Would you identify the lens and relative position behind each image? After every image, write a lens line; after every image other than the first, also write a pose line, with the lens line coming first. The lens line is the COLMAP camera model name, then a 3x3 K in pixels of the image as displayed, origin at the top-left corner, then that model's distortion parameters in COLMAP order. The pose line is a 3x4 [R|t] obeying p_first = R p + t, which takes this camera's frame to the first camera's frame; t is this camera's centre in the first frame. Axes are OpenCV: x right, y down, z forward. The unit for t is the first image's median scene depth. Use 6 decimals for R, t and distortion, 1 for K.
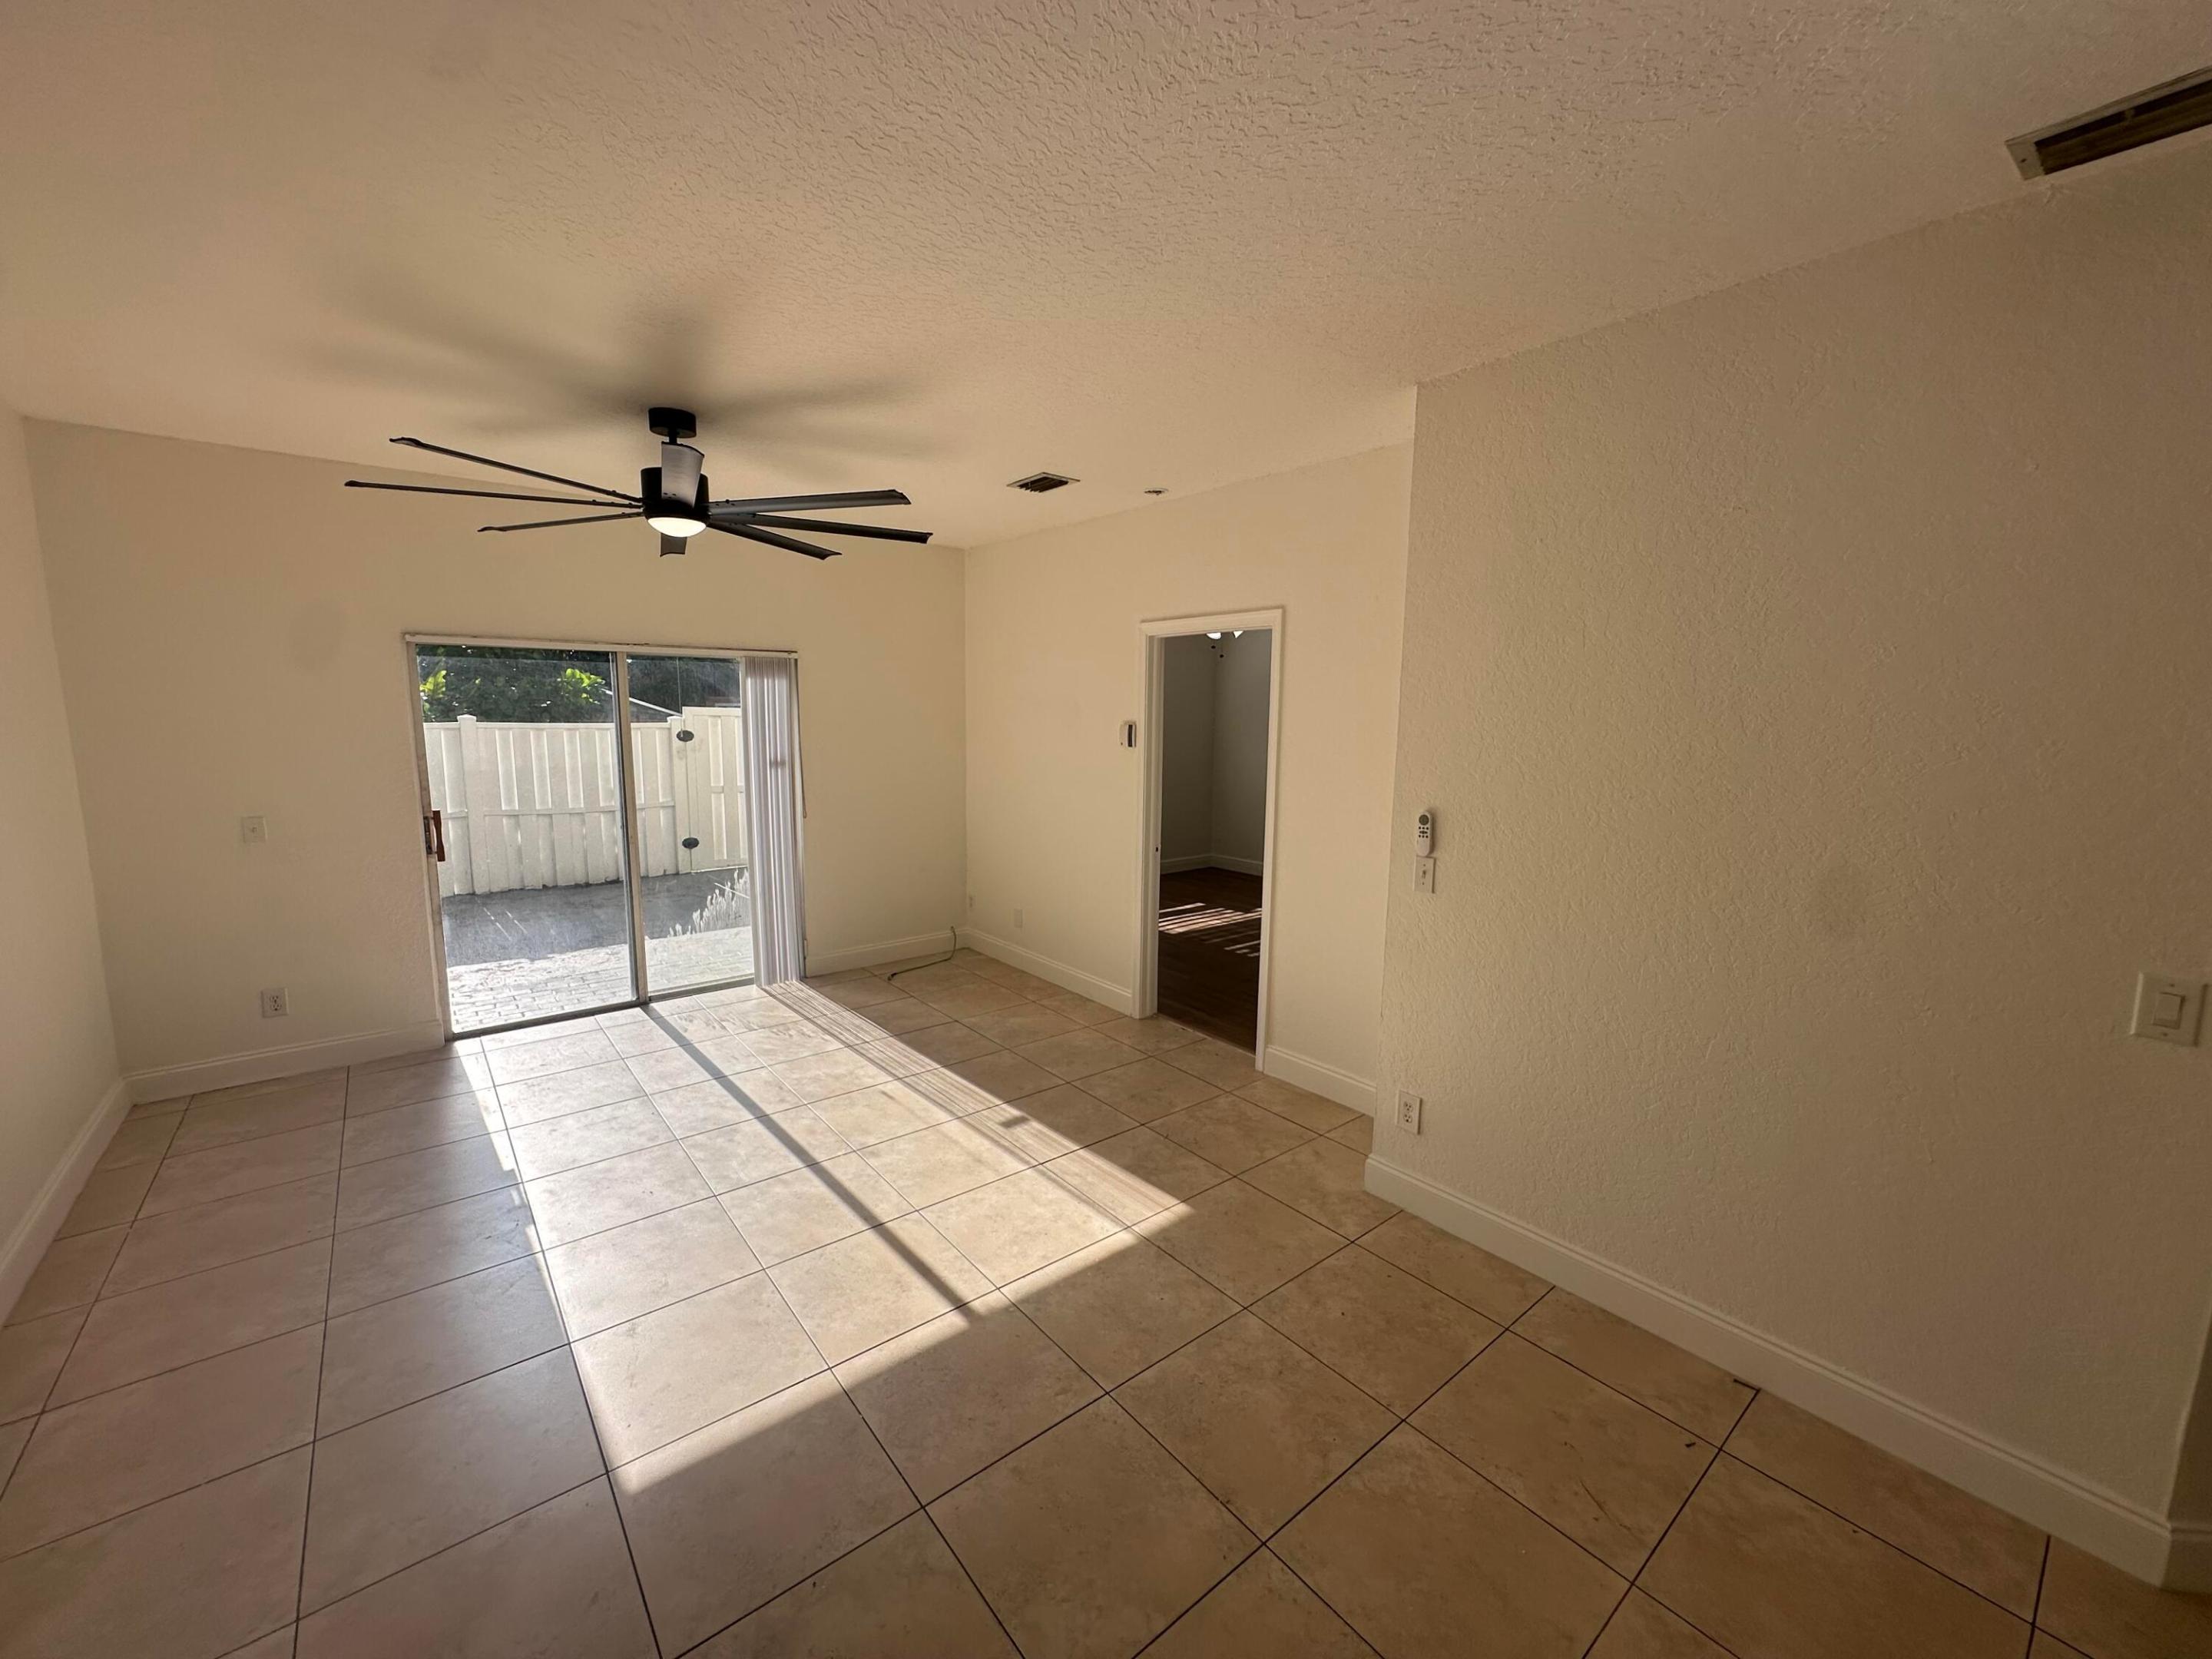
lens RADIAL K [[884.8, 0, 1105.5], [0, 884.8, 825.9], [0, 0, 1]] dist [-0.000214, 0.000829]
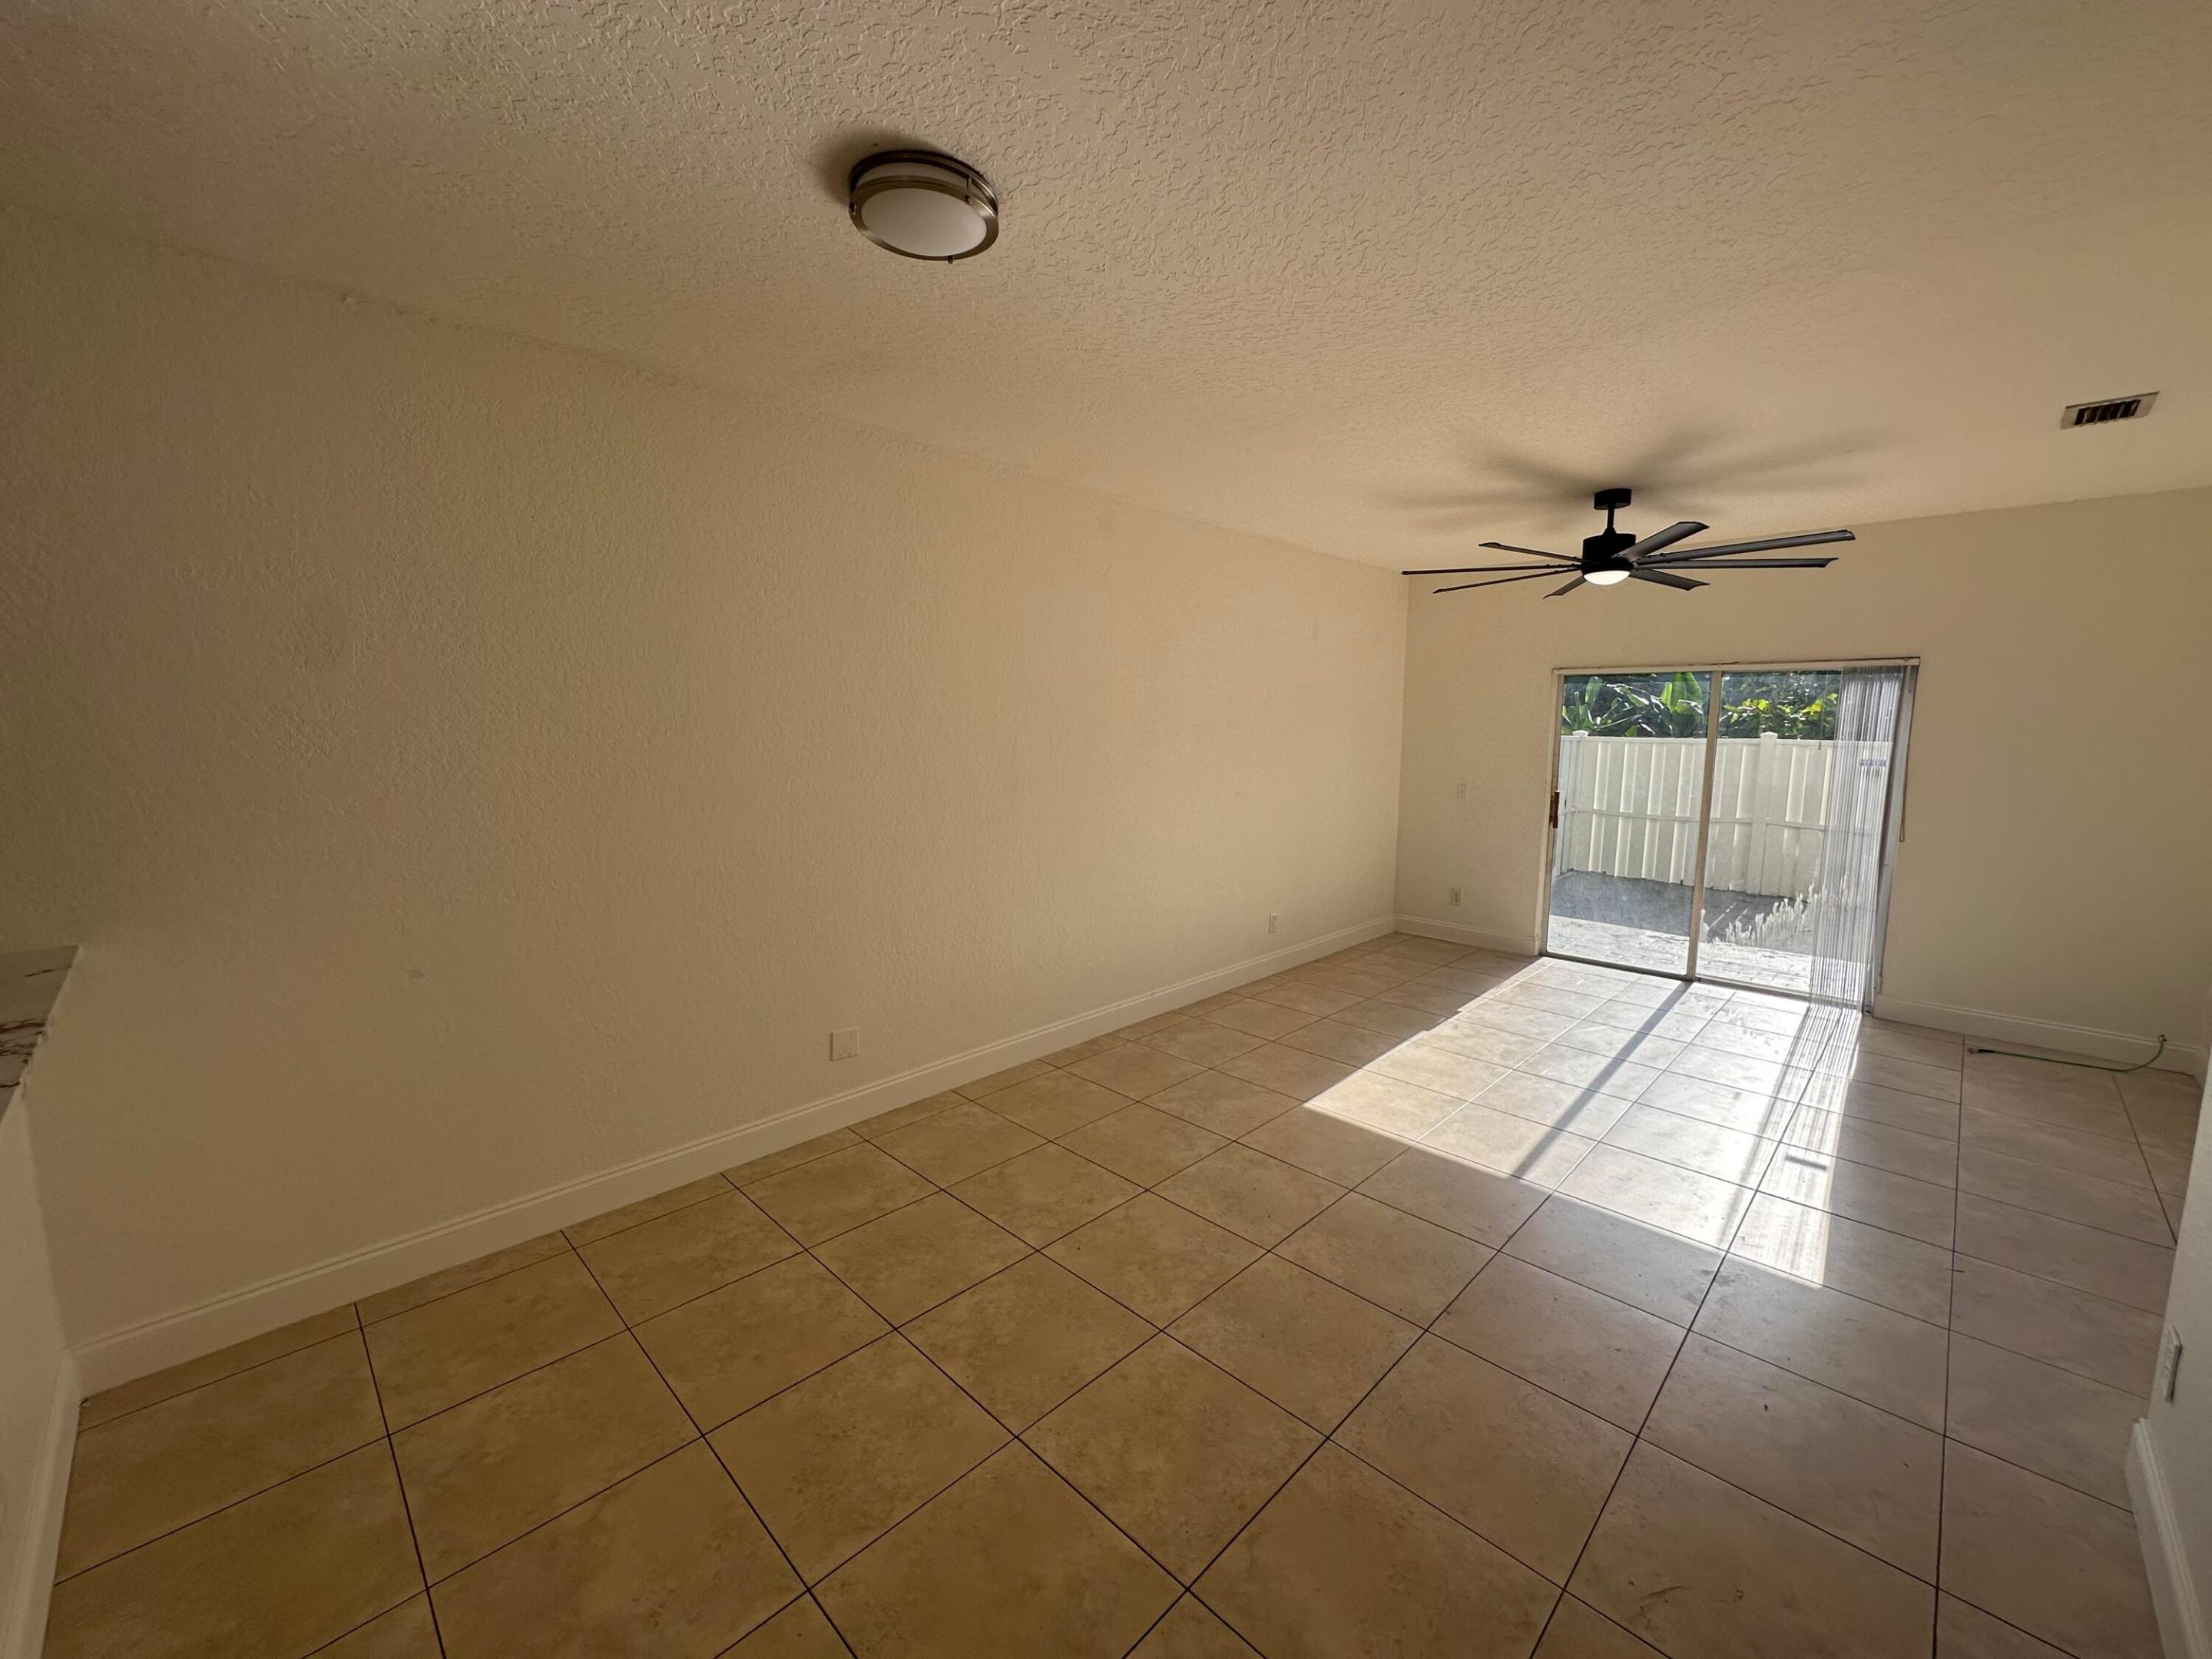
lens RADIAL K [[884.8, 0, 1106.6], [0, 884.8, 830.4], [0, 0, 1]] dist [-0.000214, 0.000829]
pose [[0.112662, 0.114561, -0.987007, 0.508444], [-0.139053, 0.985374, 0.098499, 0.003352], [0.983855, 0.126149, 0.126944, 0.099577]]
